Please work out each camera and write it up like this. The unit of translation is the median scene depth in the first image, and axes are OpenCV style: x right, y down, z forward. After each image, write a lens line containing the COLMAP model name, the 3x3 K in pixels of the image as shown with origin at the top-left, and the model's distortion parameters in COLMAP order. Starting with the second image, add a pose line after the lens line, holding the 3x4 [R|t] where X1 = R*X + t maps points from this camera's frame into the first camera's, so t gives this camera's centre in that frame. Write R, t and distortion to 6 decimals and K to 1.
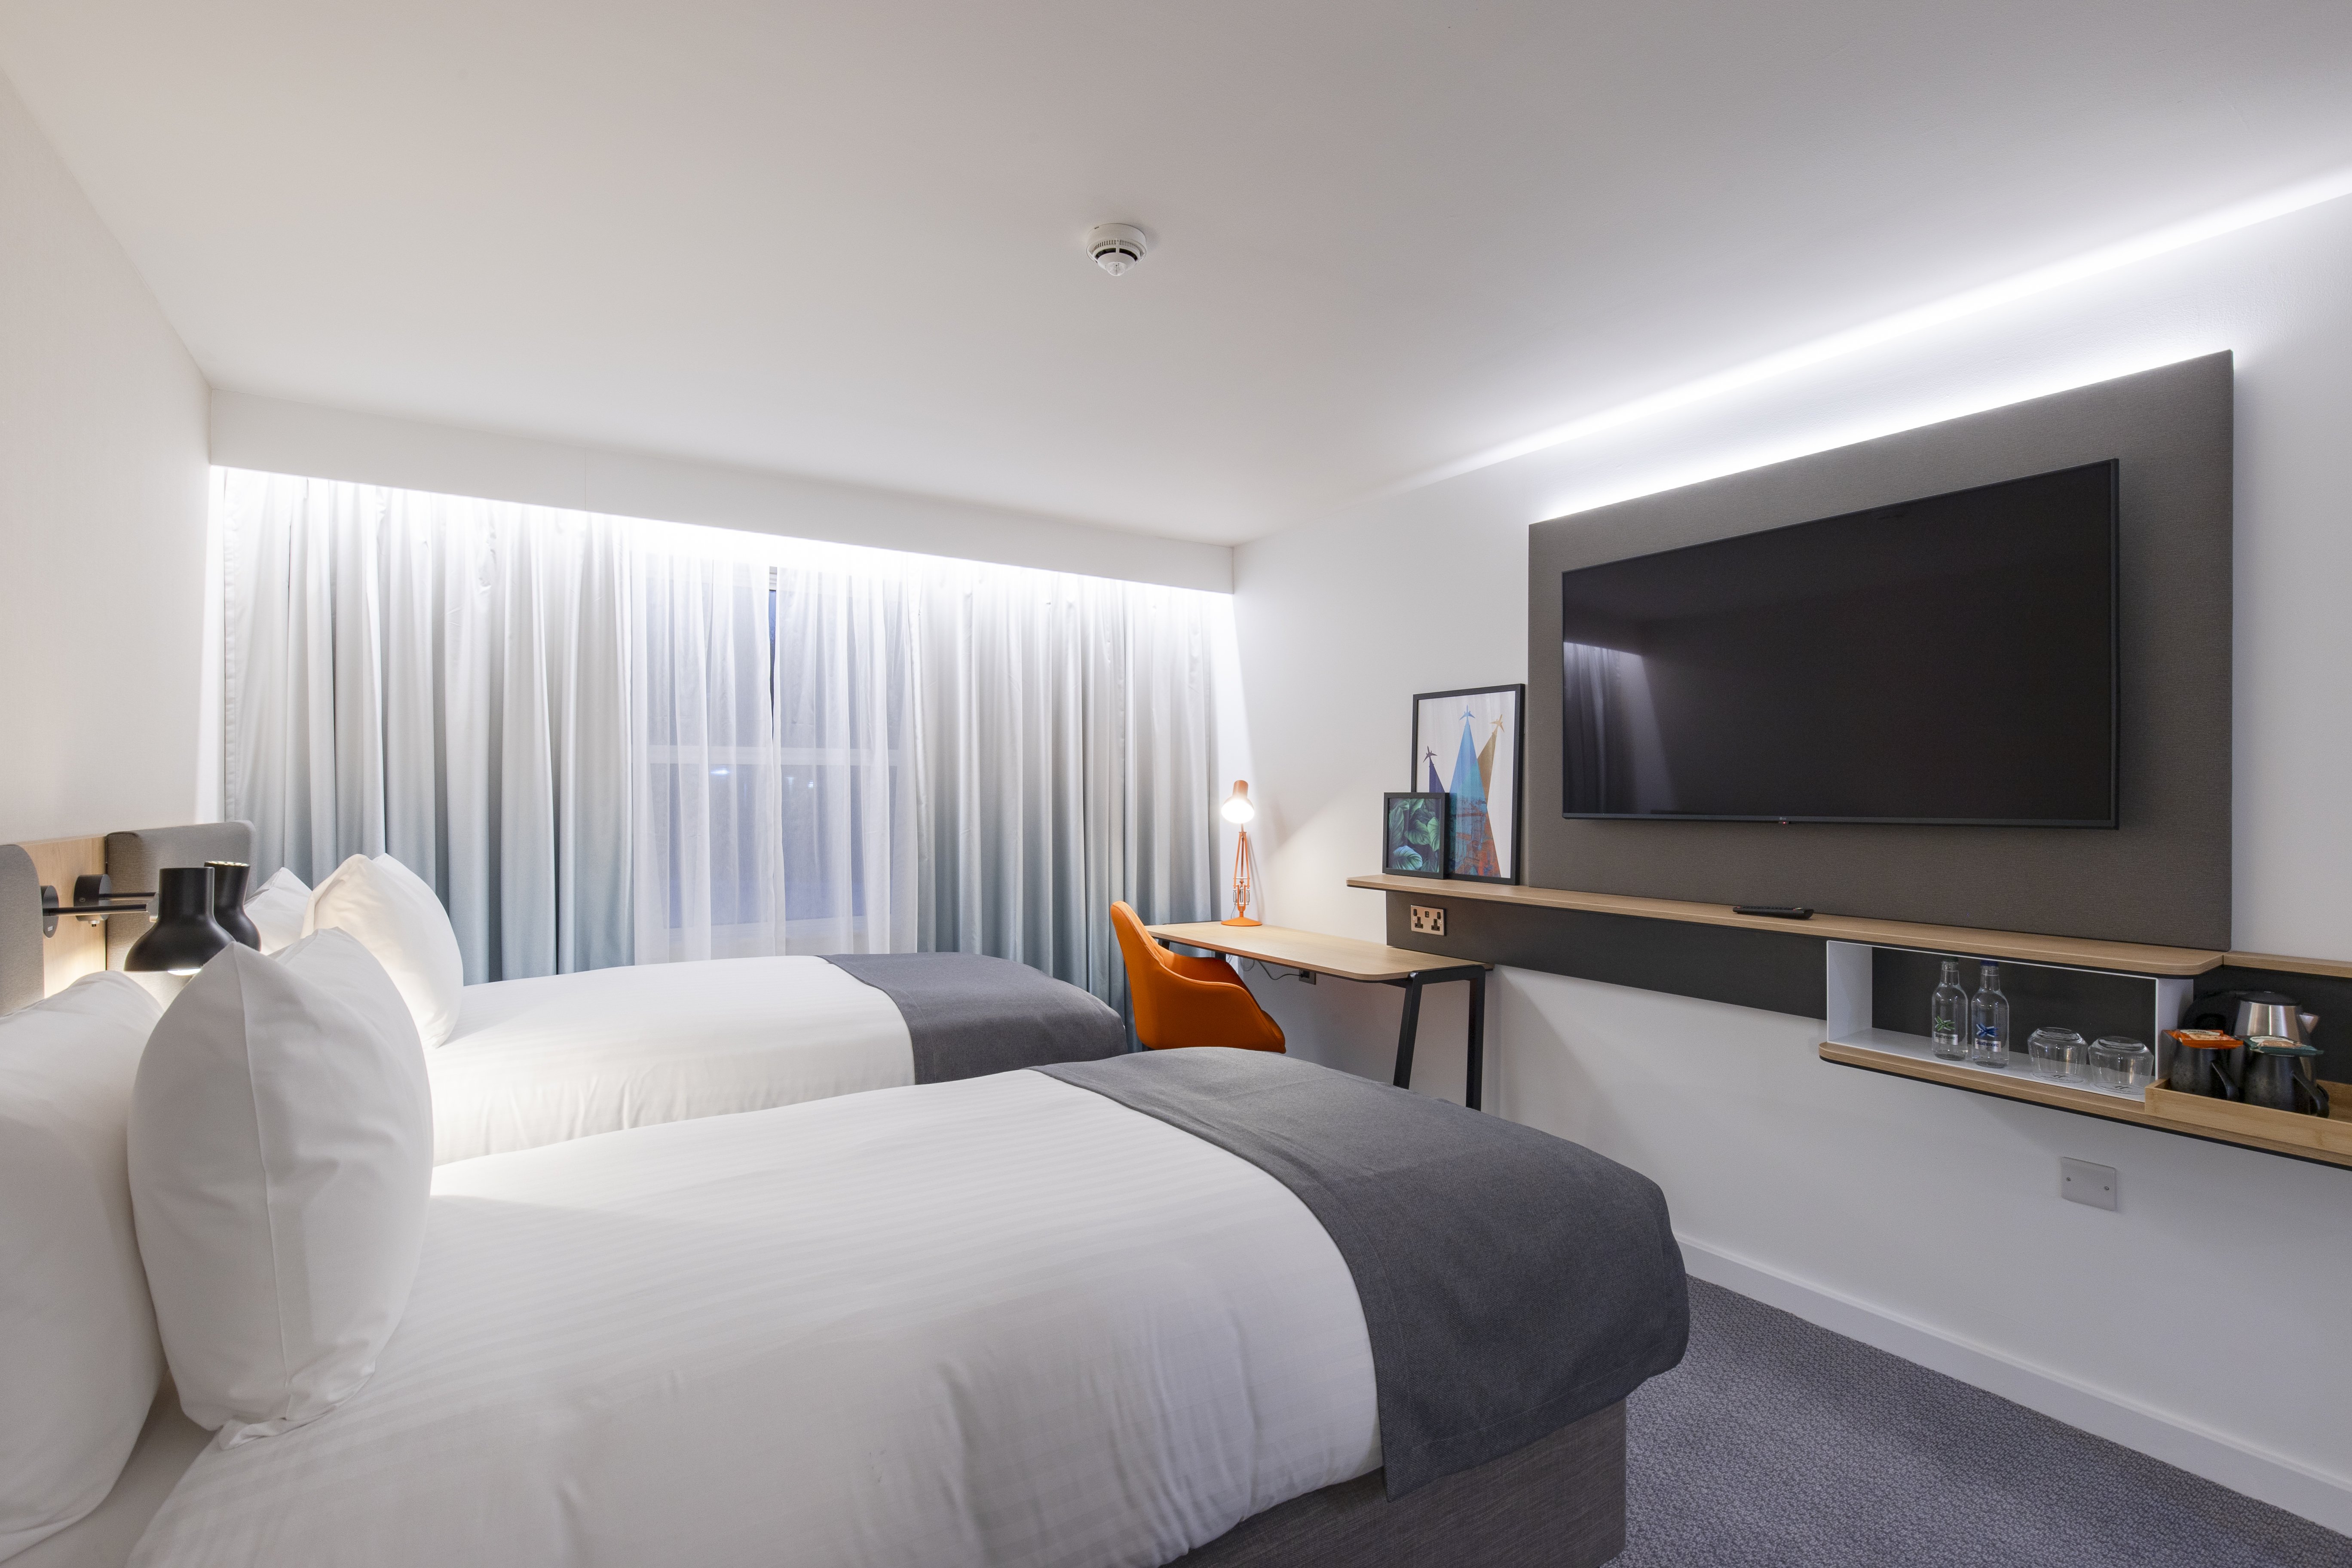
lens RADIAL K [[1087.8, 0, 1174.2], [0, 1087.8, 786.6], [0, 0, 1]] dist [0.011787, -0.000817]
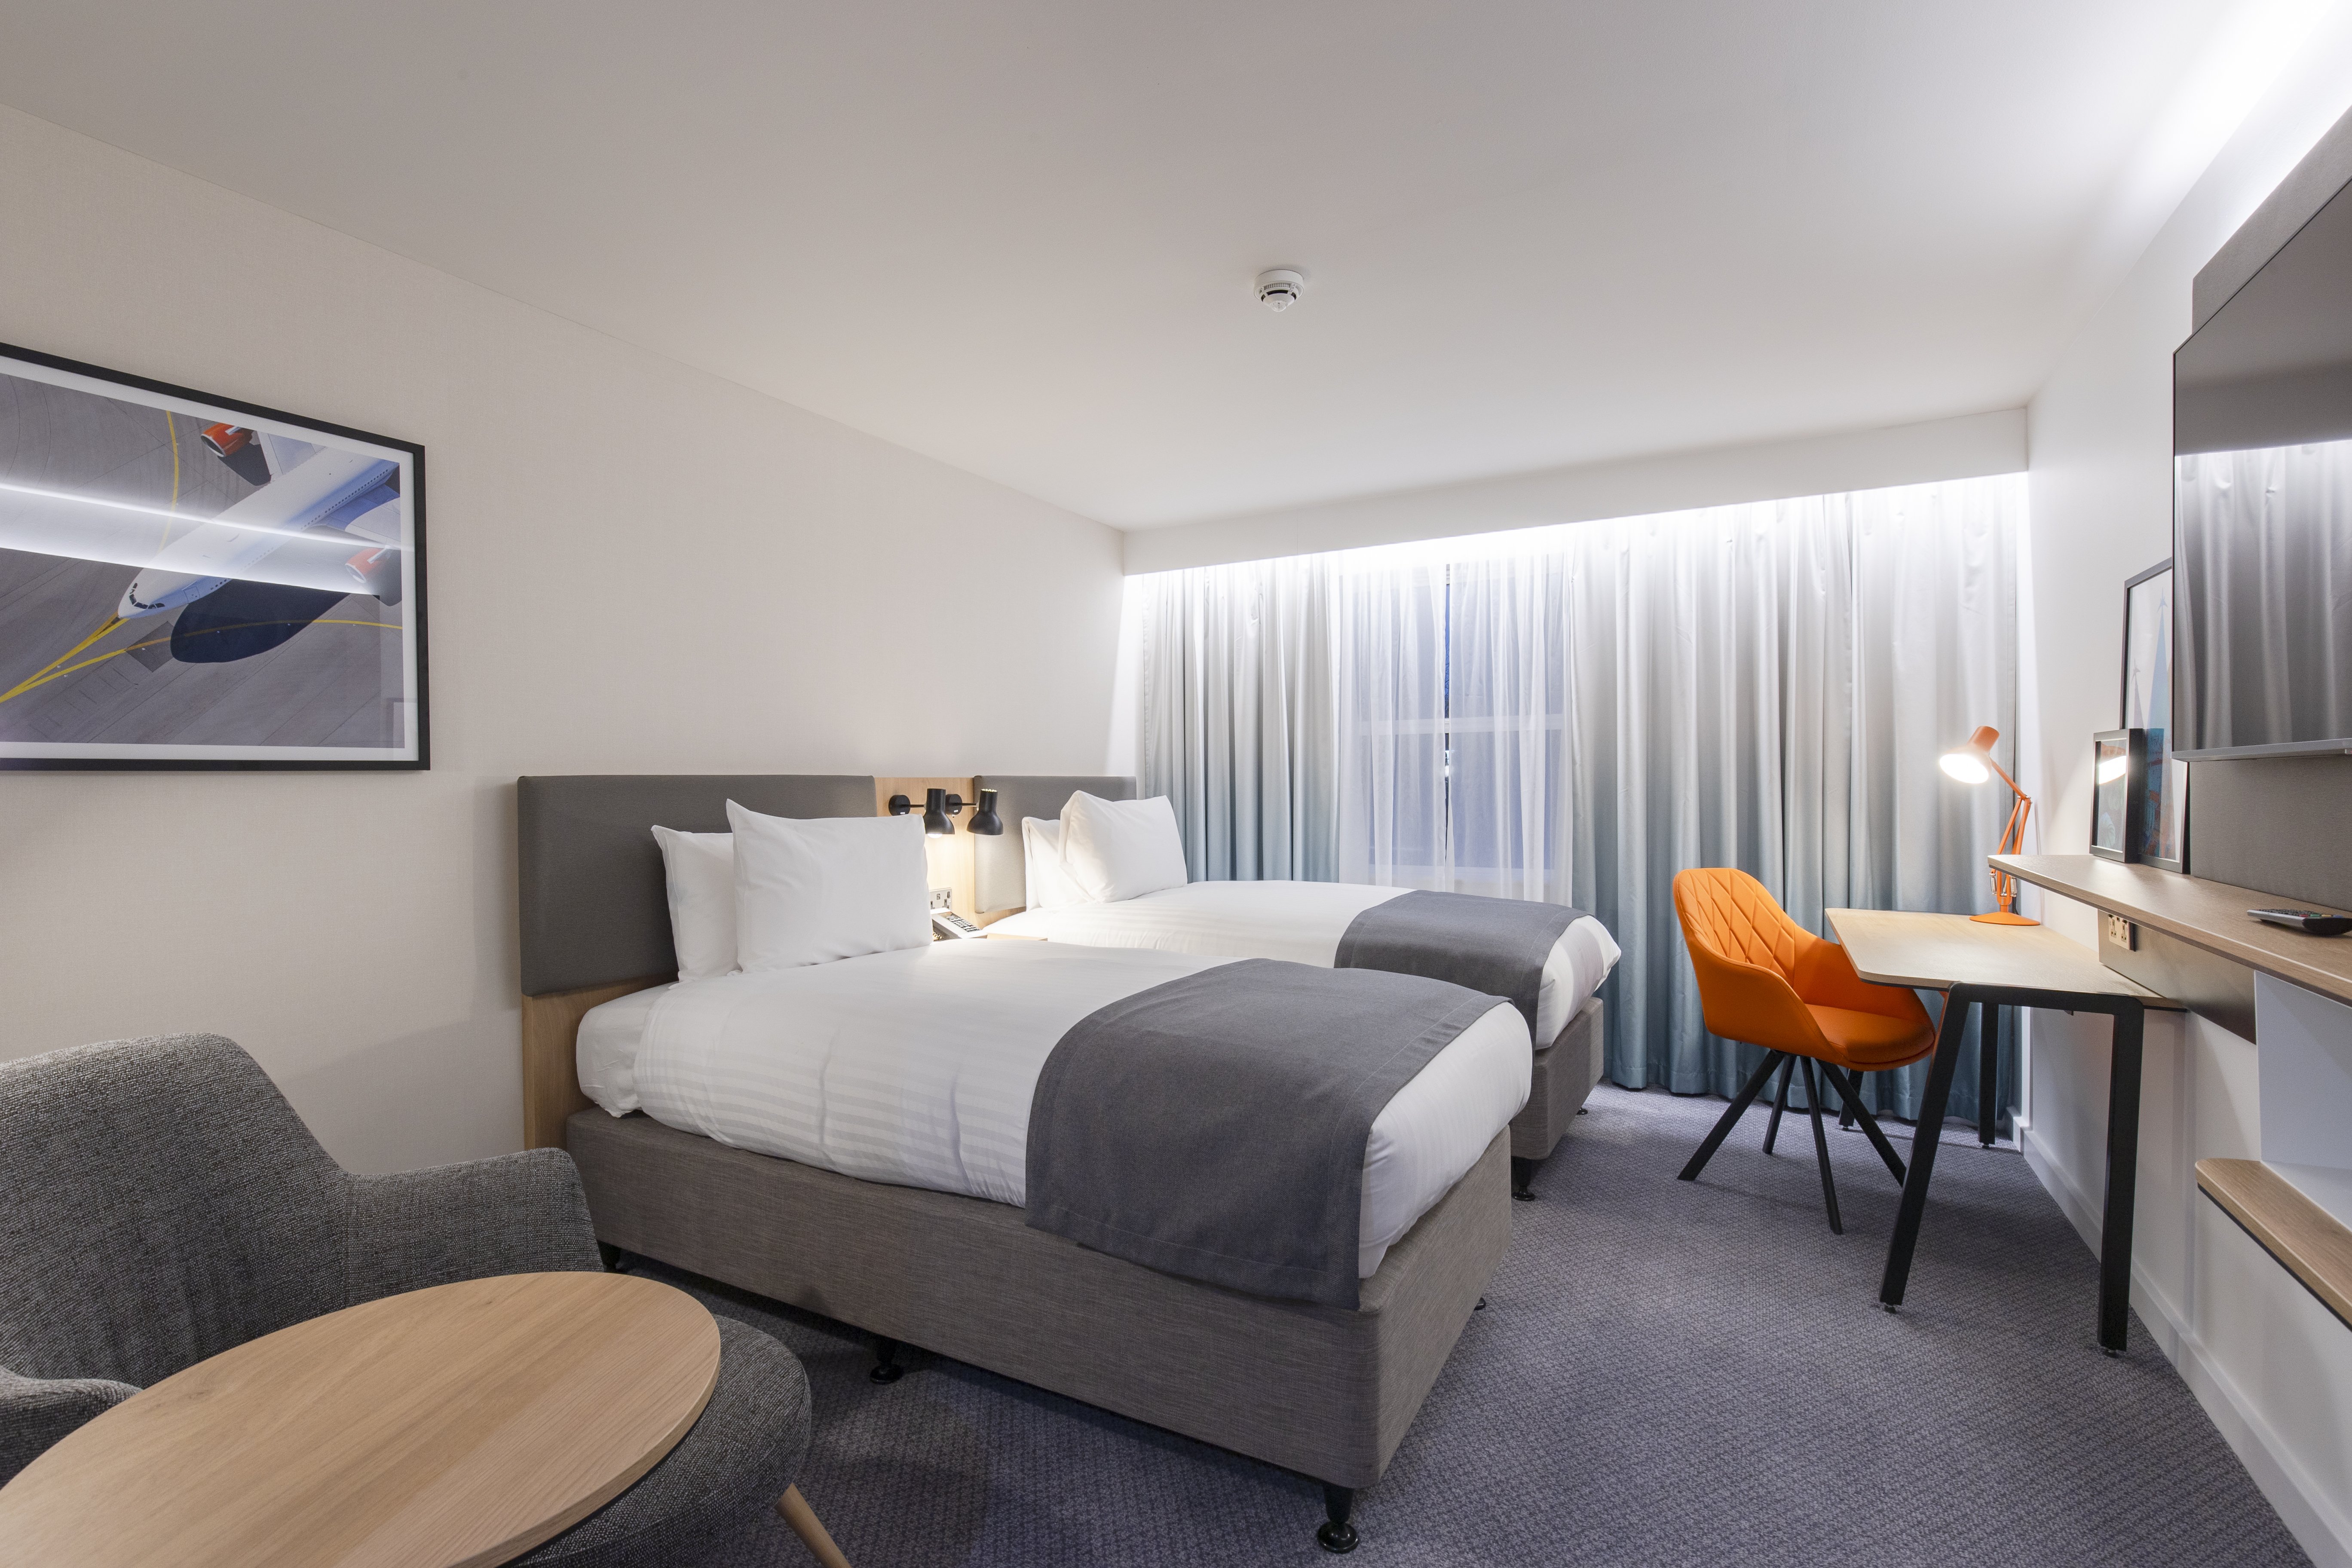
lens RADIAL K [[1087.8, 0, 1167.9], [0, 1087.8, 789.0], [0, 0, 1]] dist [0.011787, -0.000817]
pose [[0.452380, 0.004048, -0.891816, 0.536727], [0.009617, 0.999909, 0.009417, 0.026817], [0.891773, -0.012837, 0.452300, 0.191712]]
